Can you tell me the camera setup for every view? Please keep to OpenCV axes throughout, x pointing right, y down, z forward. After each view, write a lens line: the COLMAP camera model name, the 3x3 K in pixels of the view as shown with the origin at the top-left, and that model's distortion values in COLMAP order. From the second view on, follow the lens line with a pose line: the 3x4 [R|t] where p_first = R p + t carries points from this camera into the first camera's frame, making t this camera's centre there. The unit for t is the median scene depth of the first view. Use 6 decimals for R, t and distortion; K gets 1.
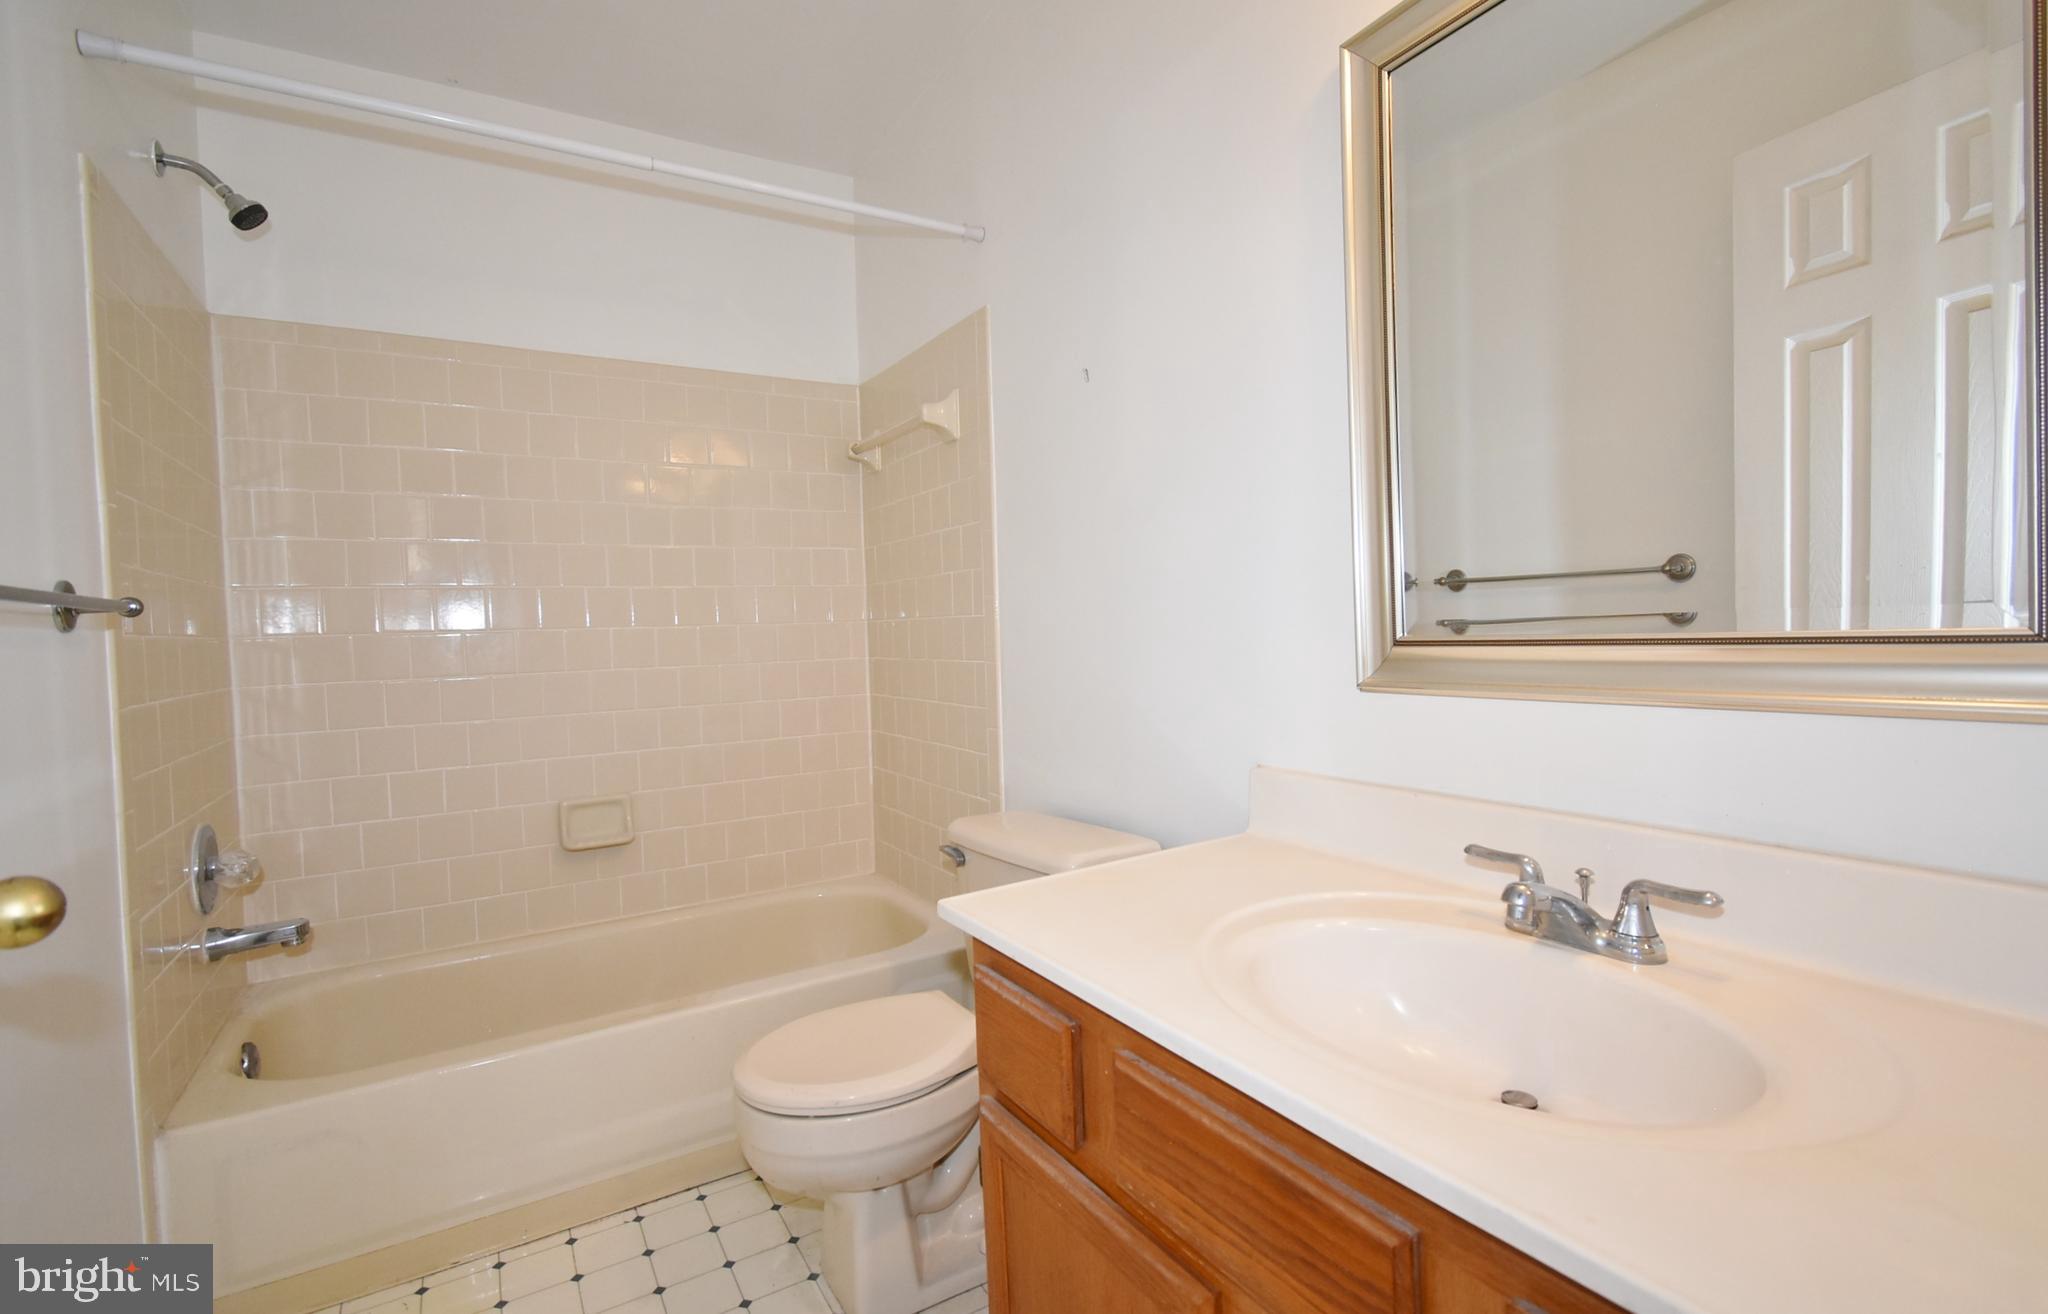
lens RADIAL K [[916.4, 0, 1018.4], [0, 916.4, 659.1], [0, 0, 1]] dist [0.009462, 0.000610]
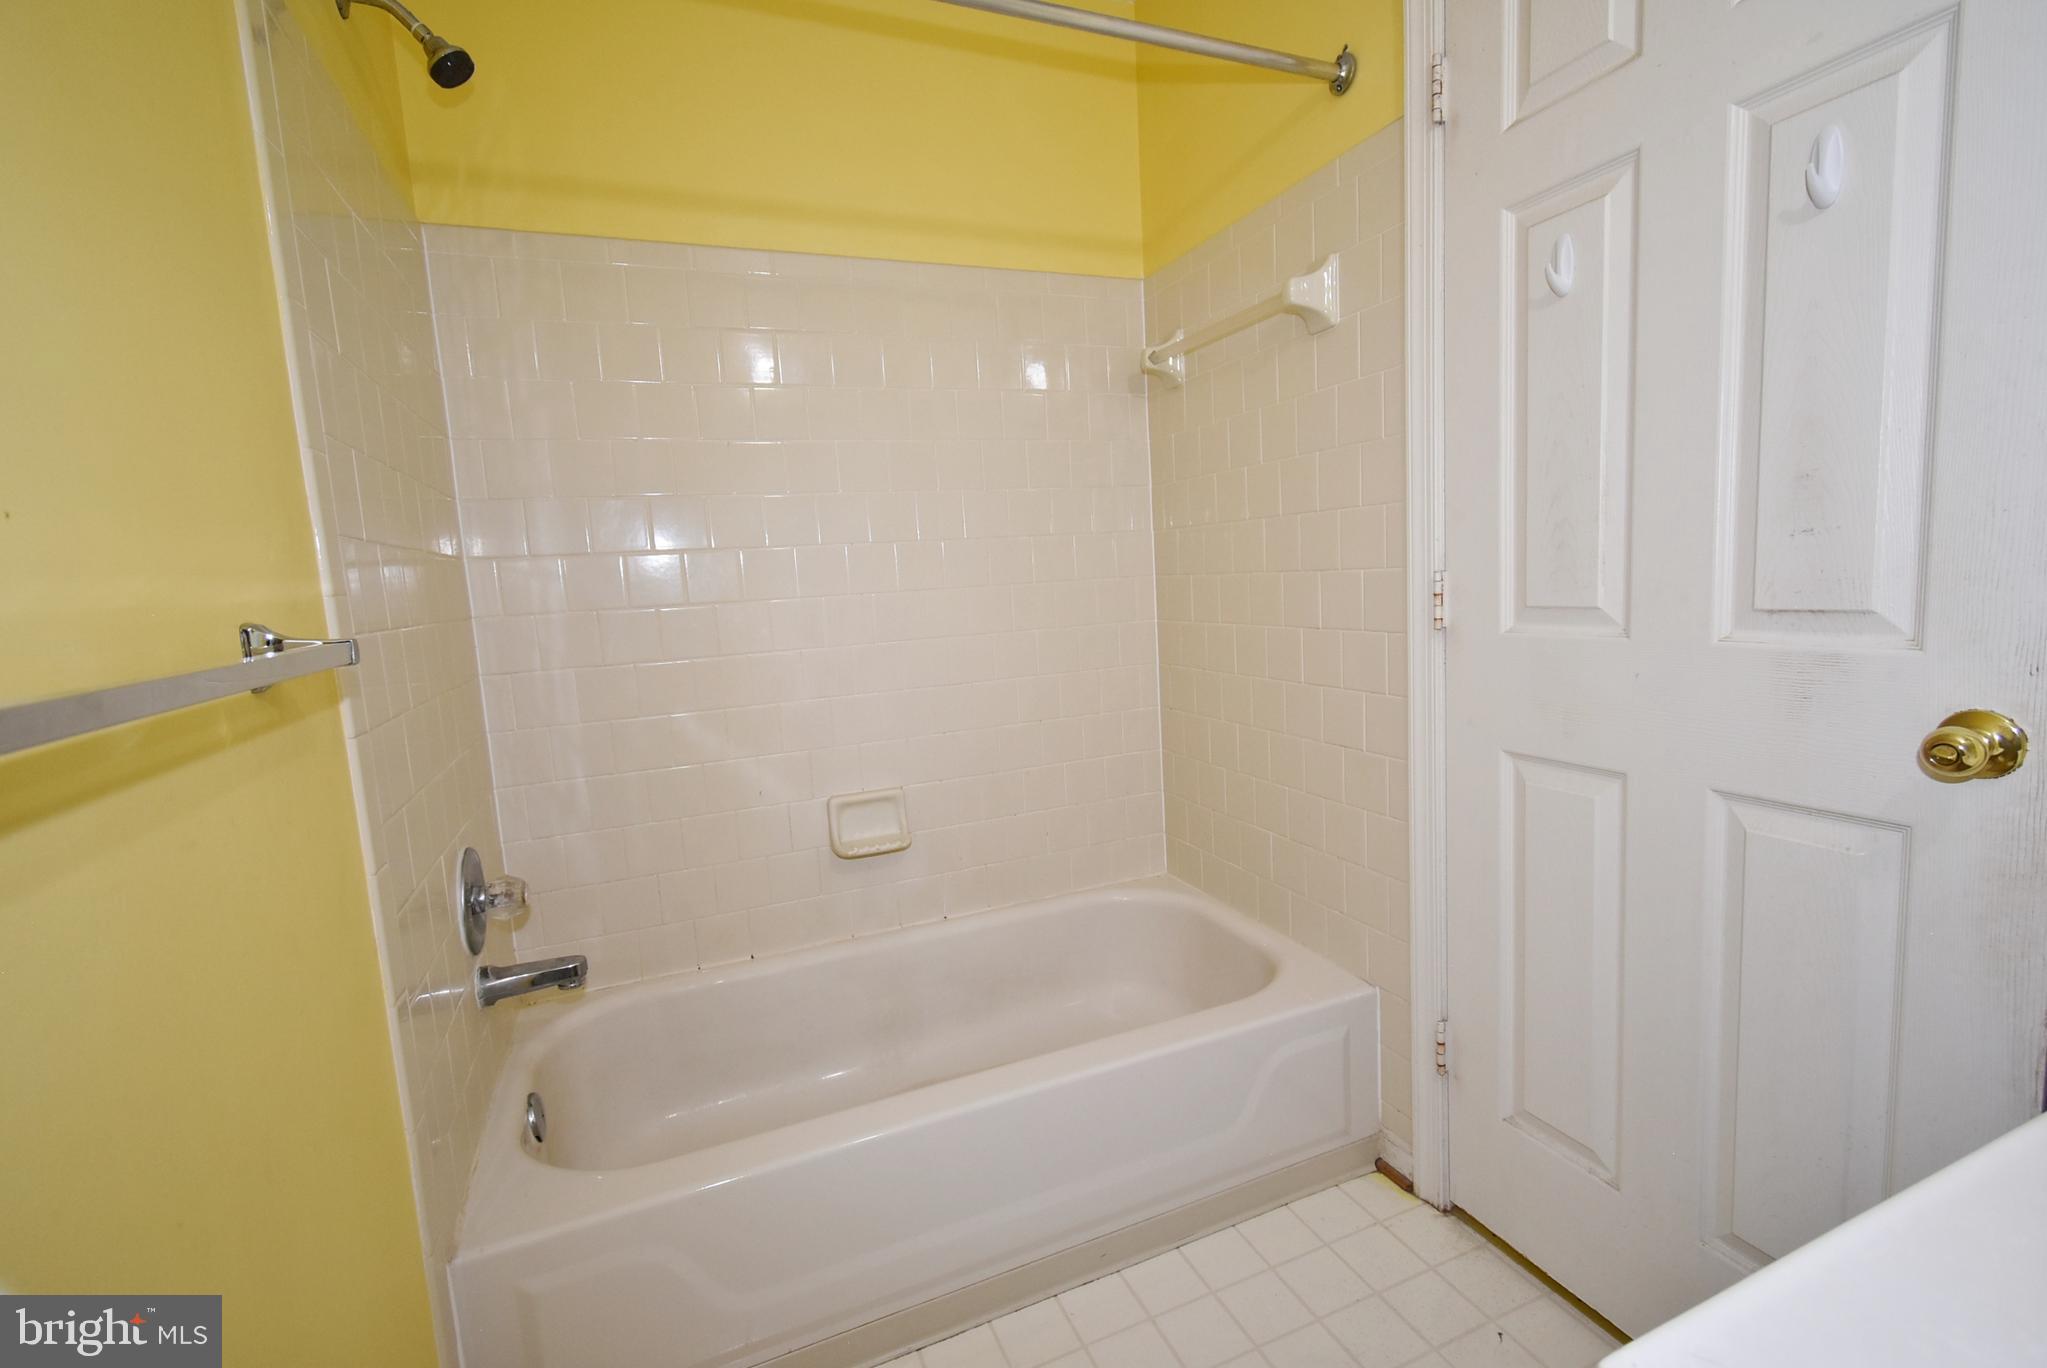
lens RADIAL K [[889.3, 0, 1026.7], [0, 889.3, 686.2], [0, 0, 1]] dist [-0.010781, -0.000698]
pose [[0.986996, -0.004358, -0.160683, -0.236561], [0.020760, 0.994716, 0.100544, -0.038073], [0.159396, -0.102573, 0.981872, 0.293826]]
